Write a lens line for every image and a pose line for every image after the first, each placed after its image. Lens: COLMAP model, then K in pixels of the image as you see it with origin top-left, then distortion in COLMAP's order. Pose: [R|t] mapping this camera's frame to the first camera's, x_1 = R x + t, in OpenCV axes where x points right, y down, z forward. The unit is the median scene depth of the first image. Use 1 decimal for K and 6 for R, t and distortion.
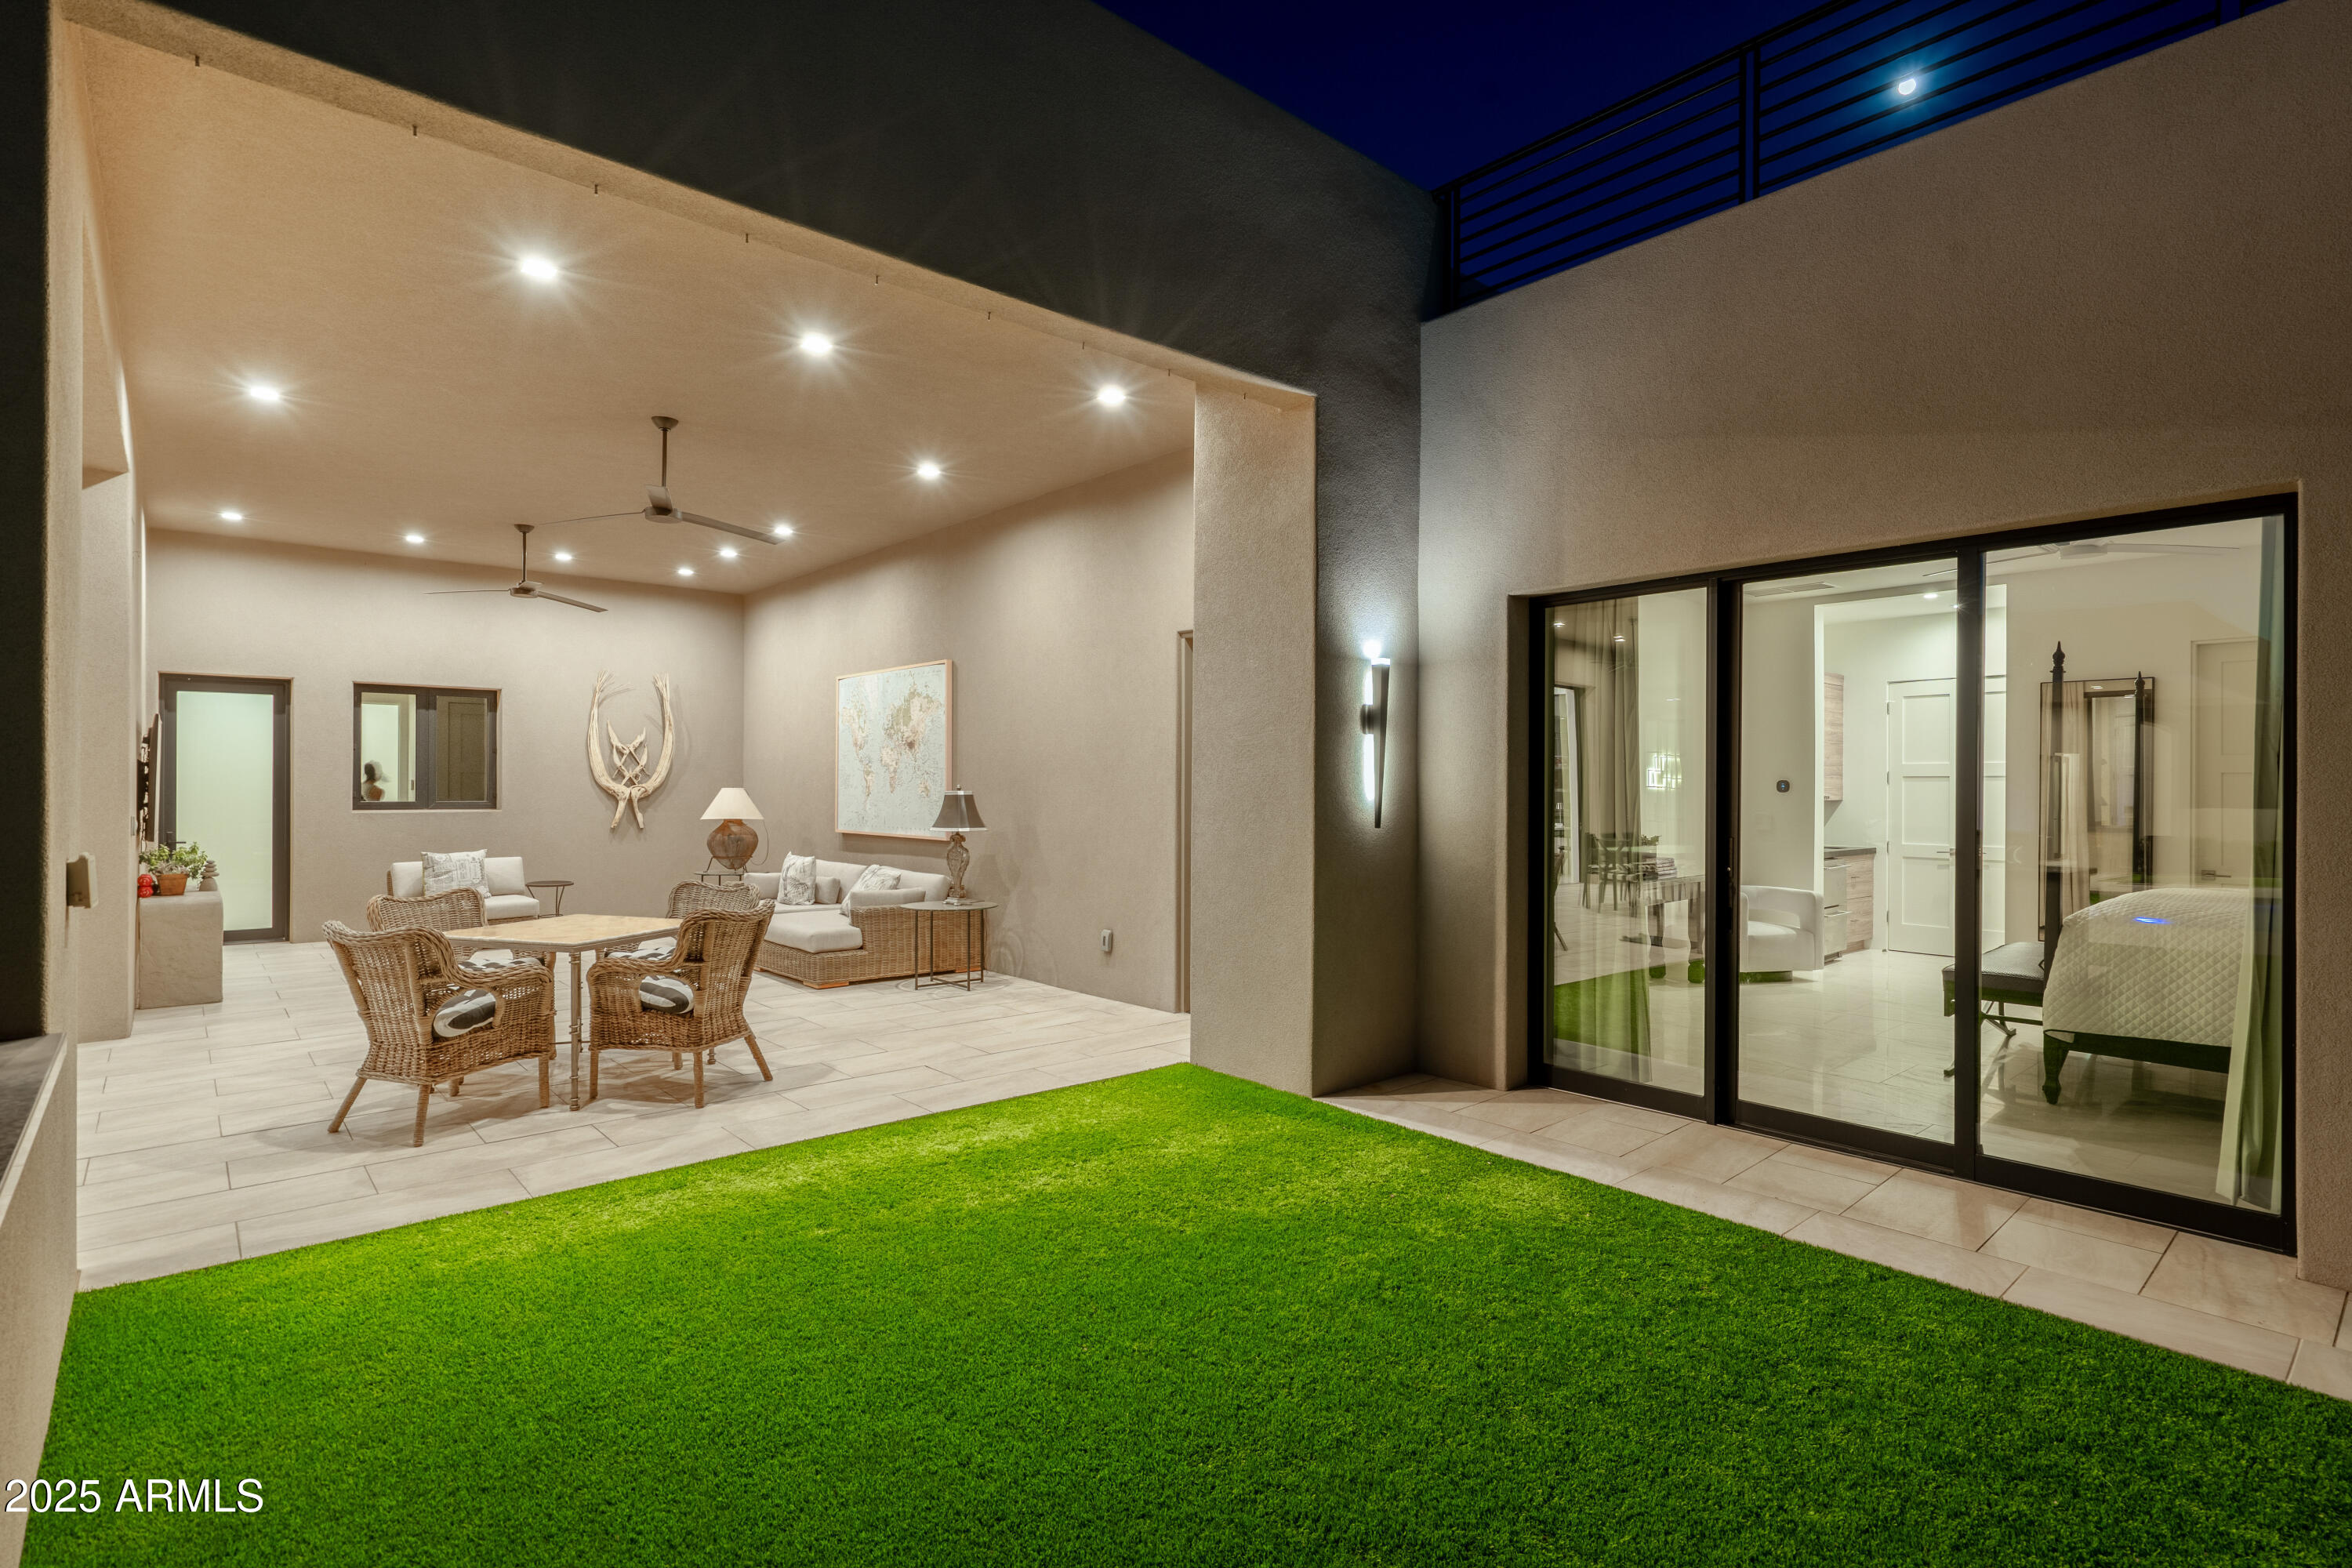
lens RADIAL K [[1122.4, 0, 1176.0], [0, 1122.4, 784.0], [0, 0, 1]] dist [-0.000040, -0.000102]
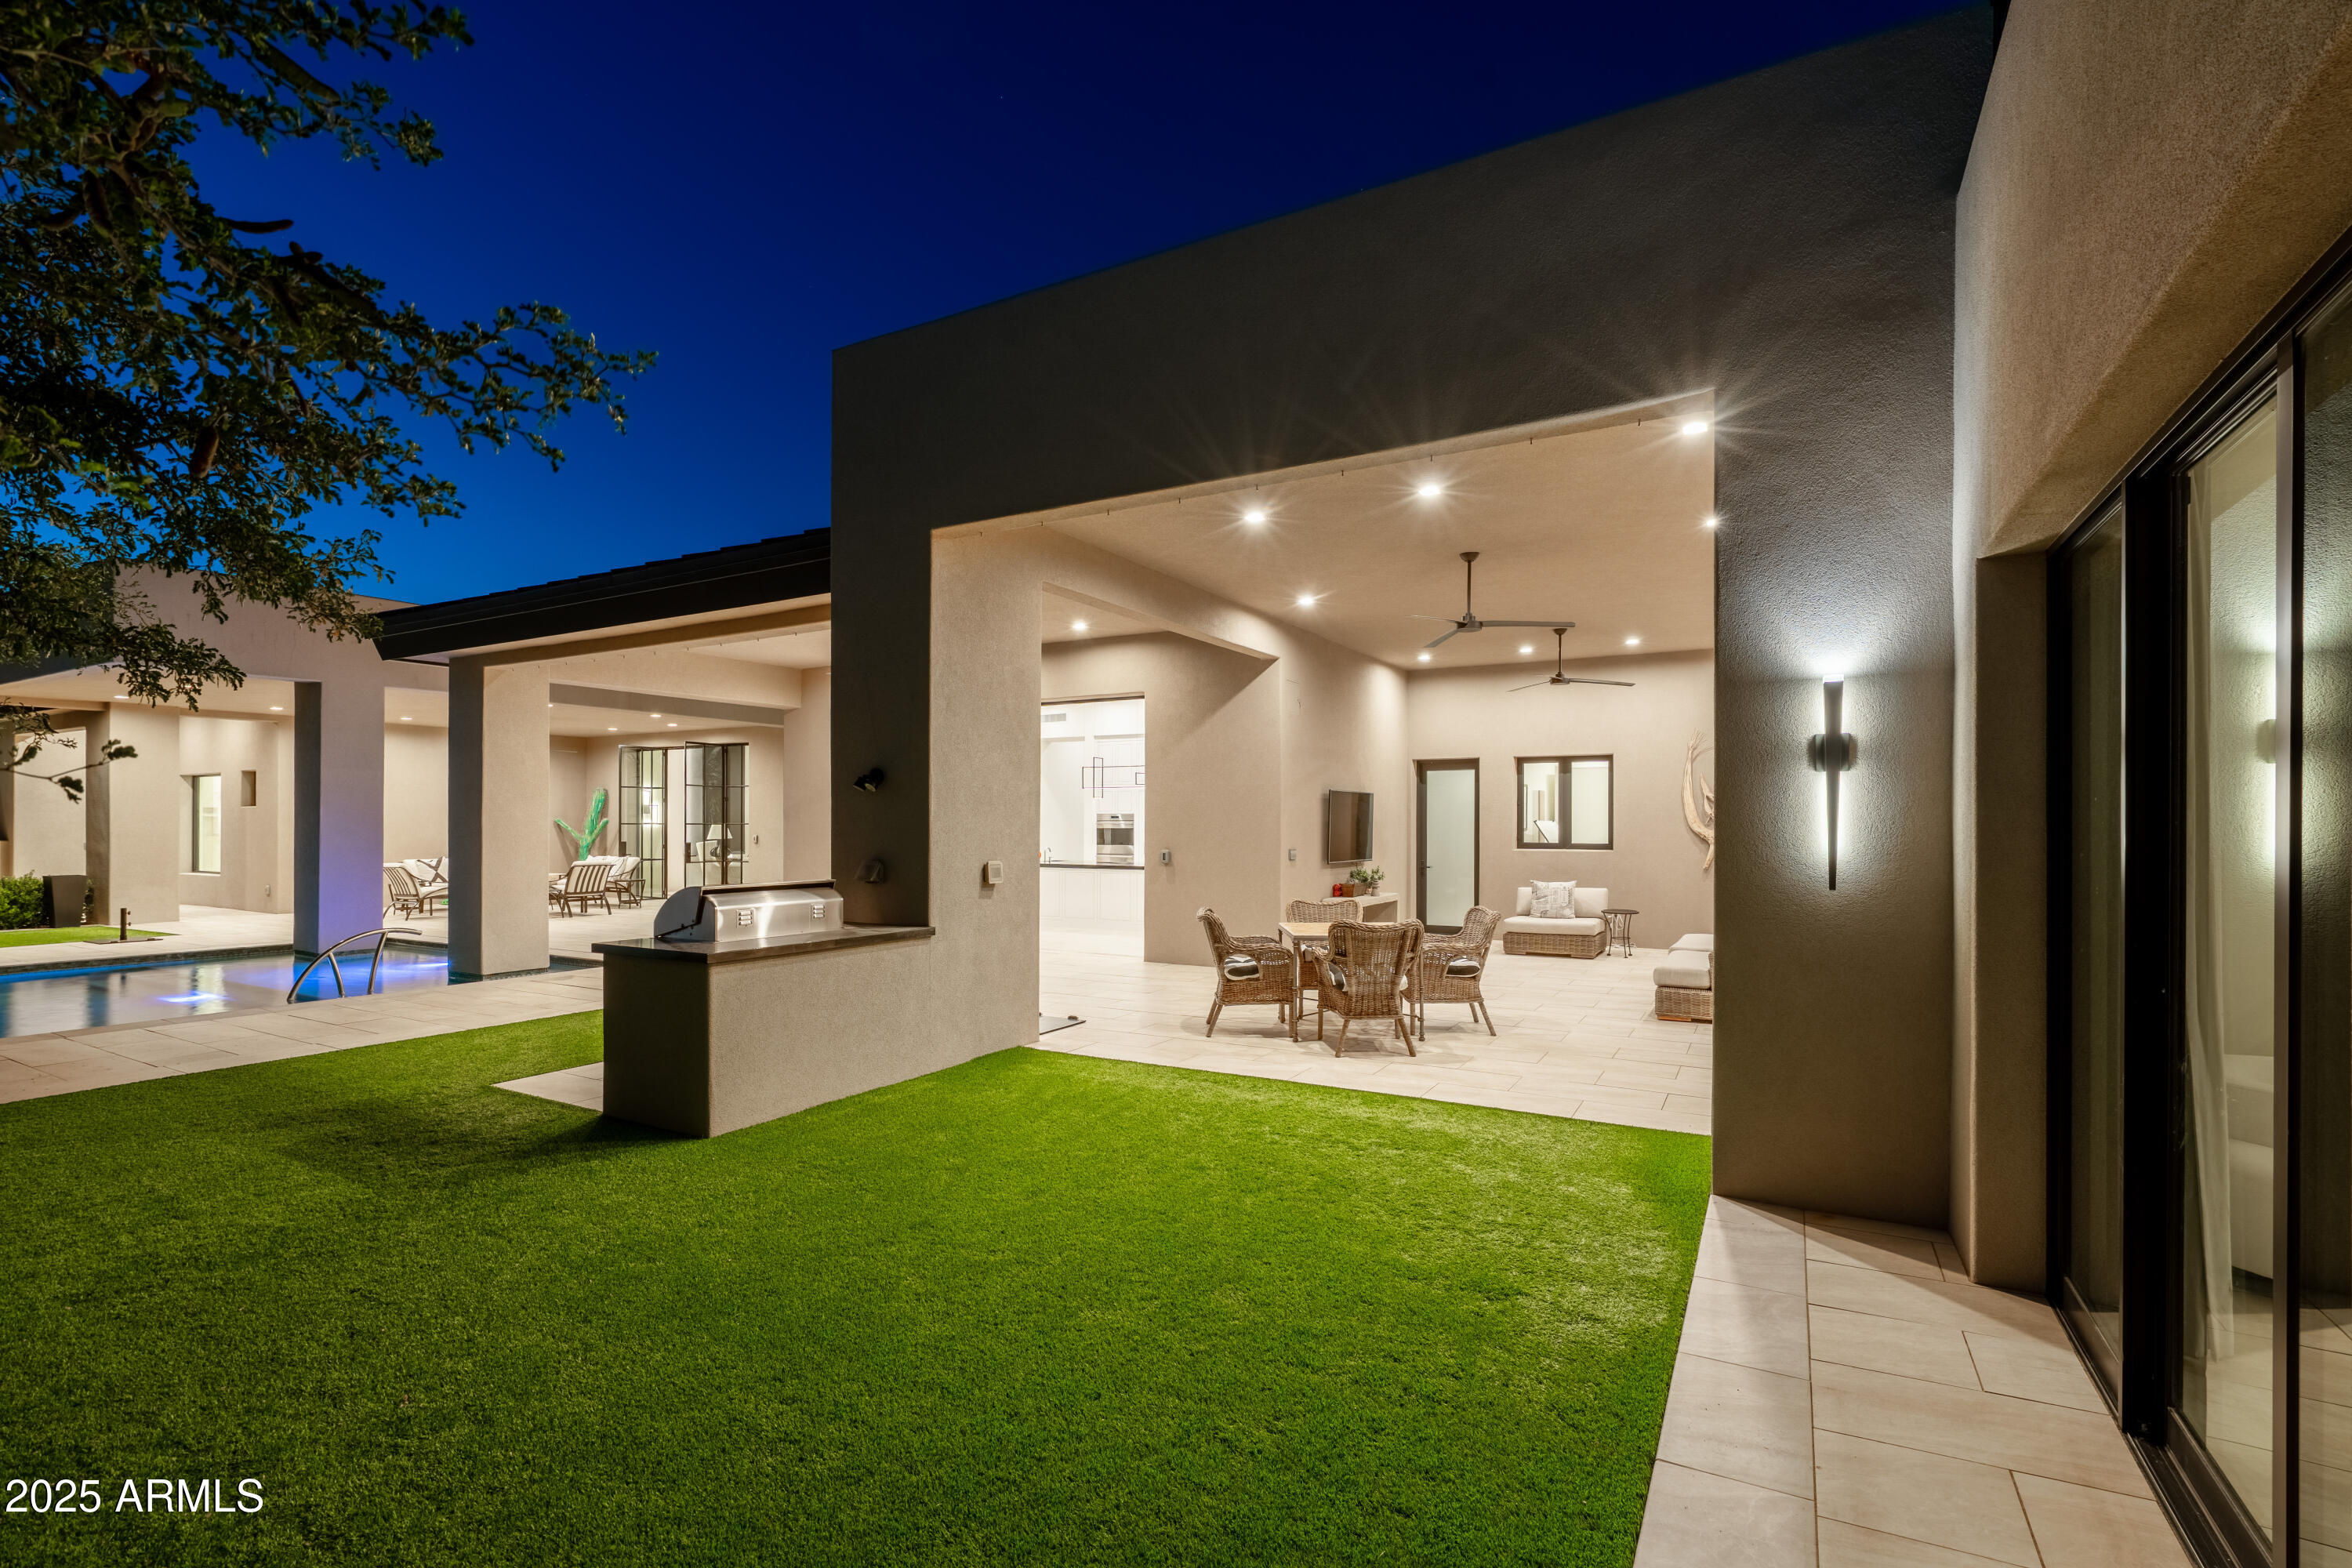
lens RADIAL K [[1077.3, 0, 1200.7], [0, 1077.3, 826.2], [0, 0, 1]] dist [-0.000473, -0.000162]
pose [[0.341180, -0.003510, -0.939992, 0.763343], [0.003992, 0.999989, -0.002285, -0.005812], [0.939990, -0.002973, 0.341190, 0.337990]]
